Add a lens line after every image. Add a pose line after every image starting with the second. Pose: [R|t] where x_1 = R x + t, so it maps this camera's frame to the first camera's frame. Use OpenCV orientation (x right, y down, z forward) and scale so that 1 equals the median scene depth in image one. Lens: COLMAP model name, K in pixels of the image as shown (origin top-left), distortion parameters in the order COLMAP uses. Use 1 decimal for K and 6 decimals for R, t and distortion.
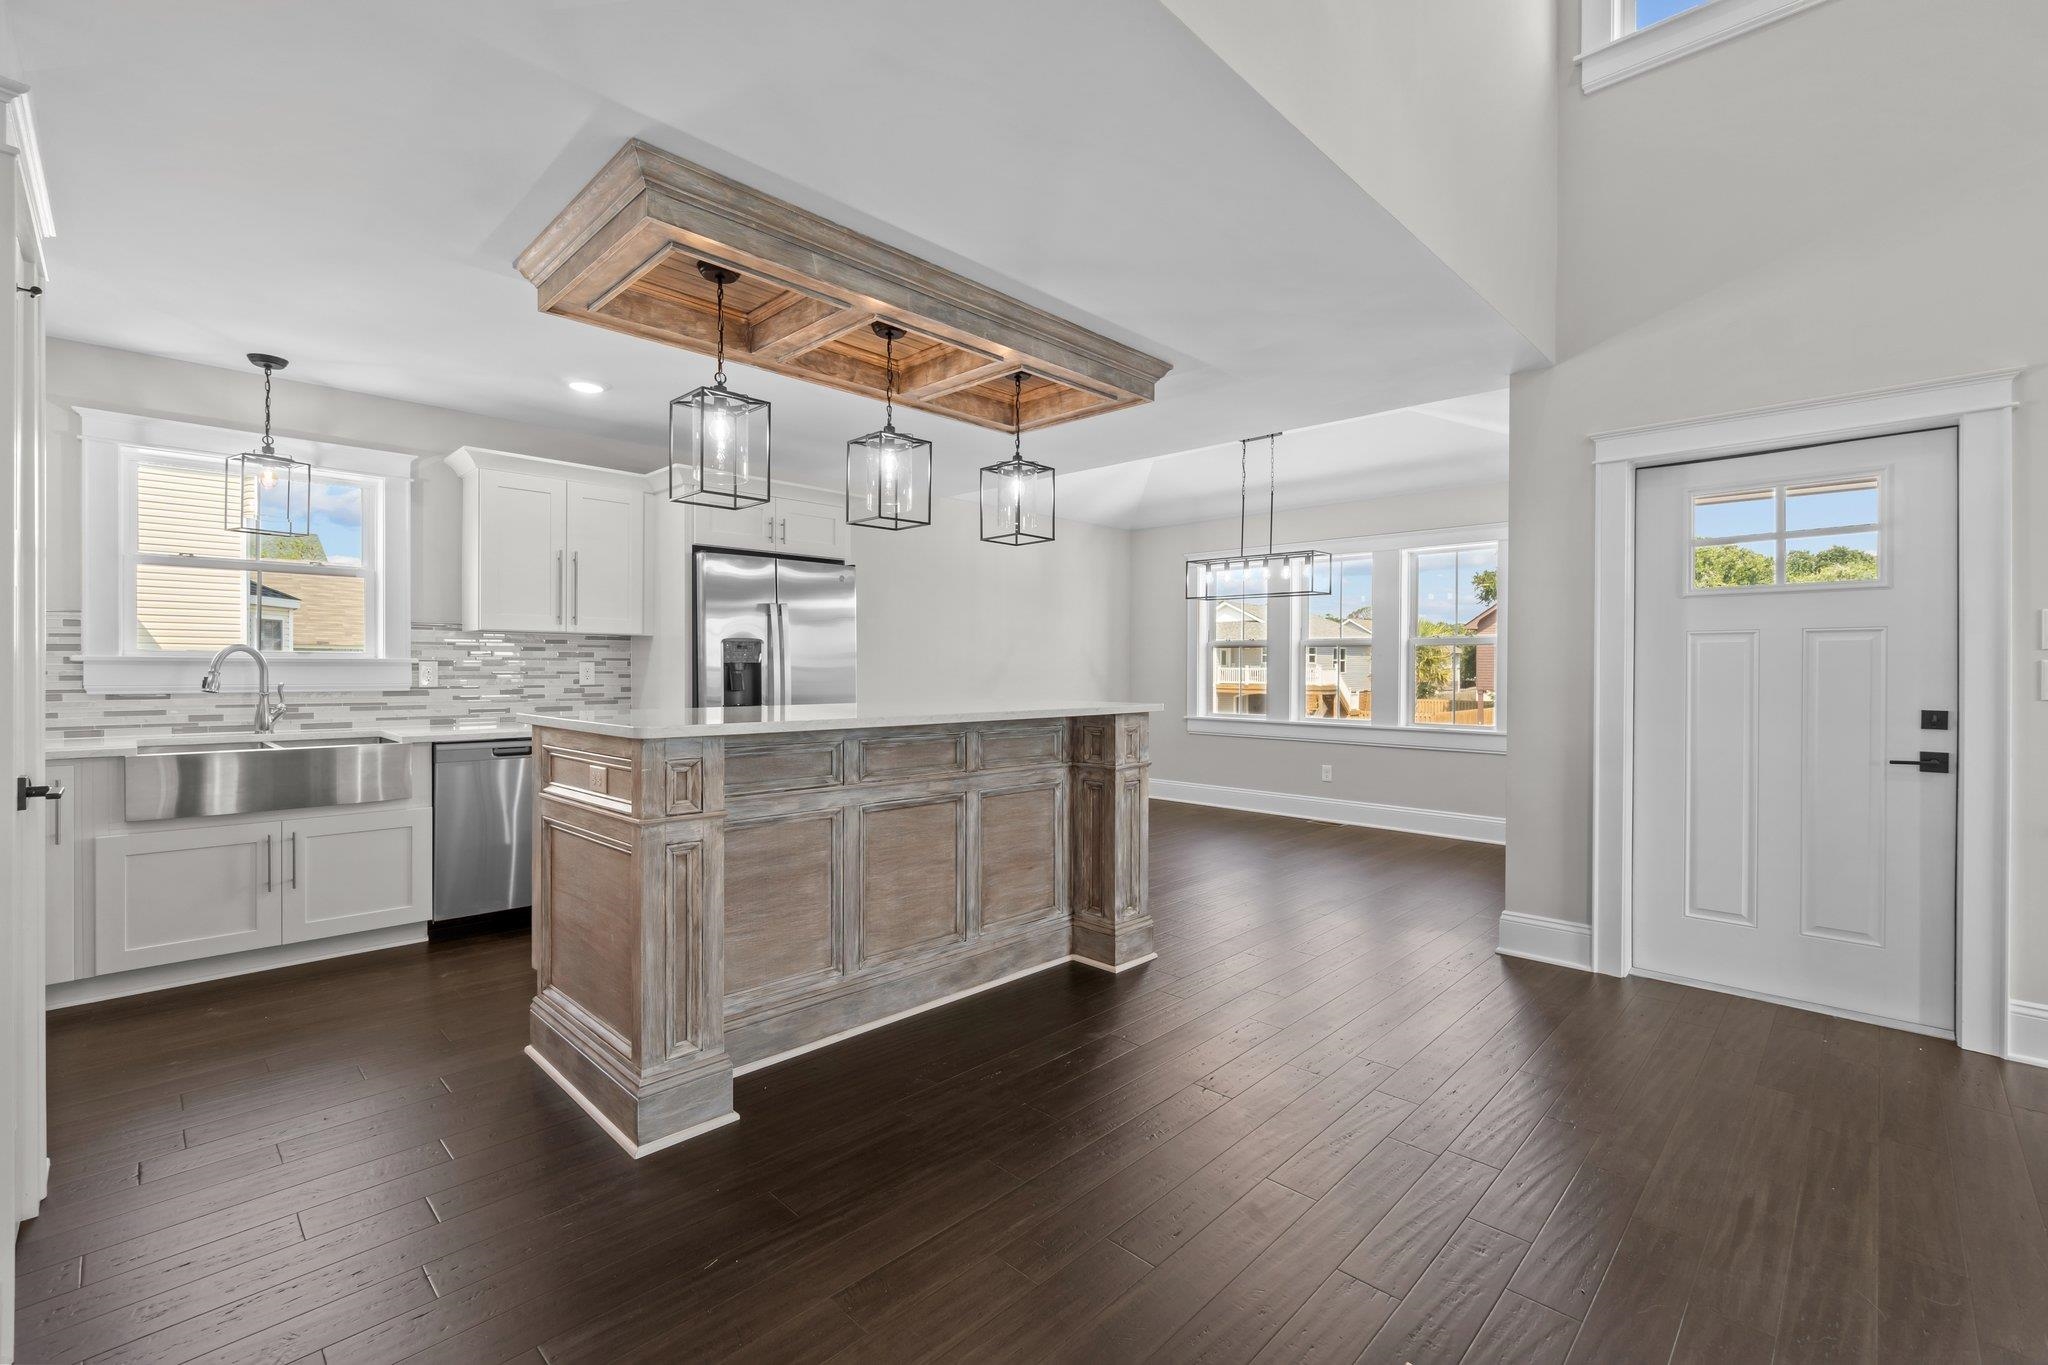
lens RADIAL K [[883.9, 0, 1029.9], [0, 883.9, 674.9], [0, 0, 1]] dist [-0.004133, -0.000787]
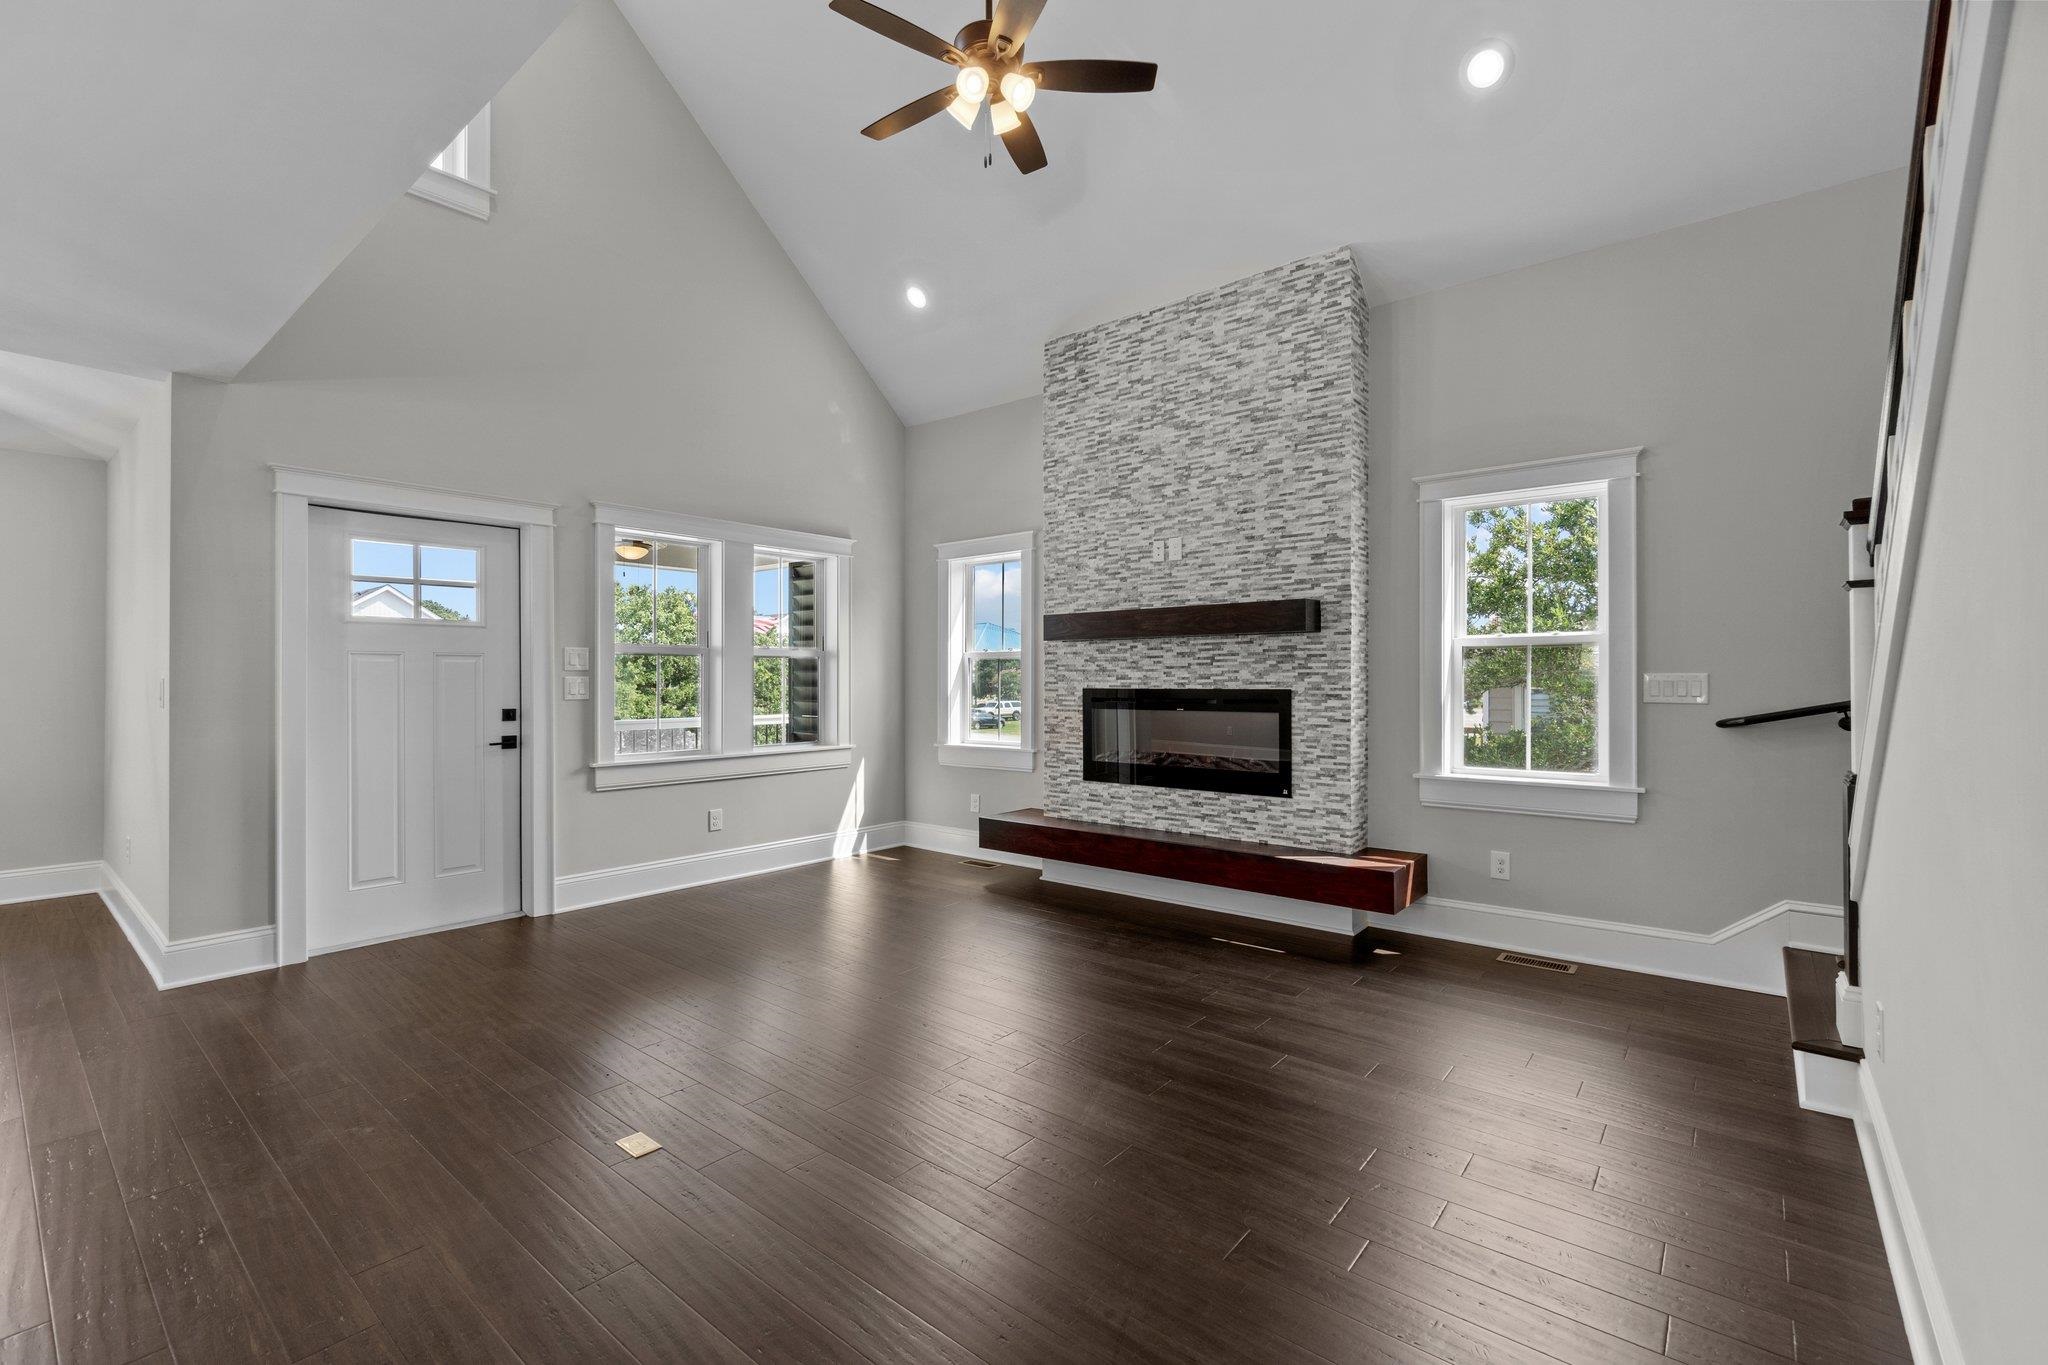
lens RADIAL K [[883.9, 0, 1021.7], [0, 883.9, 679.5], [0, 0, 1]] dist [-0.004133, -0.000787]
pose [[-0.092578, -0.004462, 0.995695, -0.506677], [0.006683, 0.999965, 0.005103, -0.011131], [-0.995683, 0.007126, -0.092545, 0.200343]]
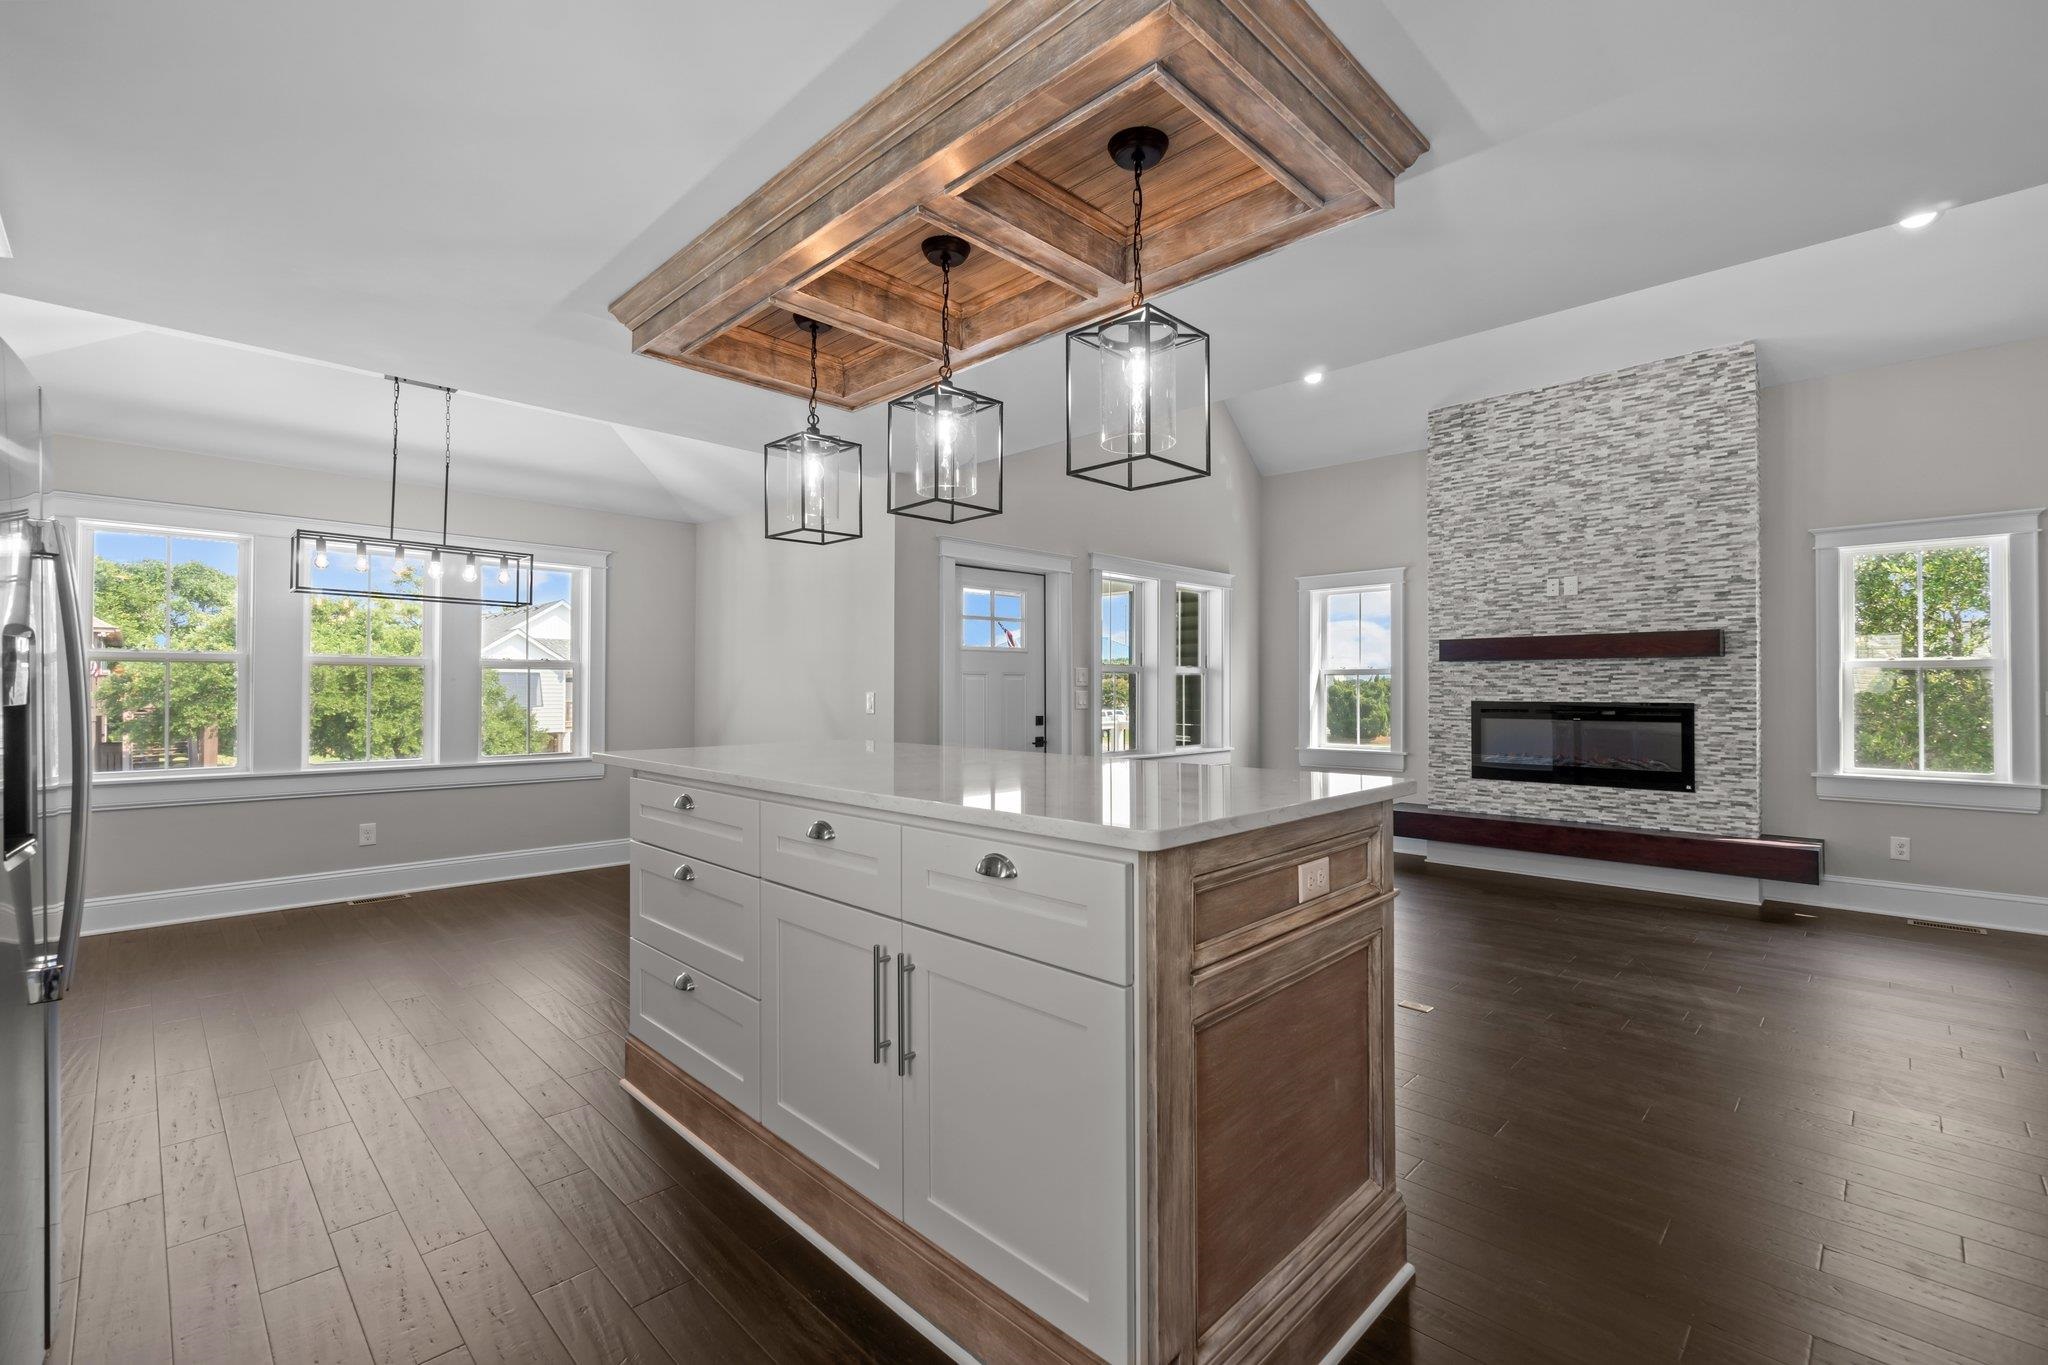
lens RADIAL K [[883.9, 0, 1040.3], [0, 883.9, 681.9], [0, 0, 1]] dist [-0.004133, -0.000787]
pose [[-0.003425, 0.002652, 0.999991, -0.809597], [0.005055, 0.999984, -0.002634, -0.026274], [-0.999981, 0.005046, -0.003439, 0.835312]]
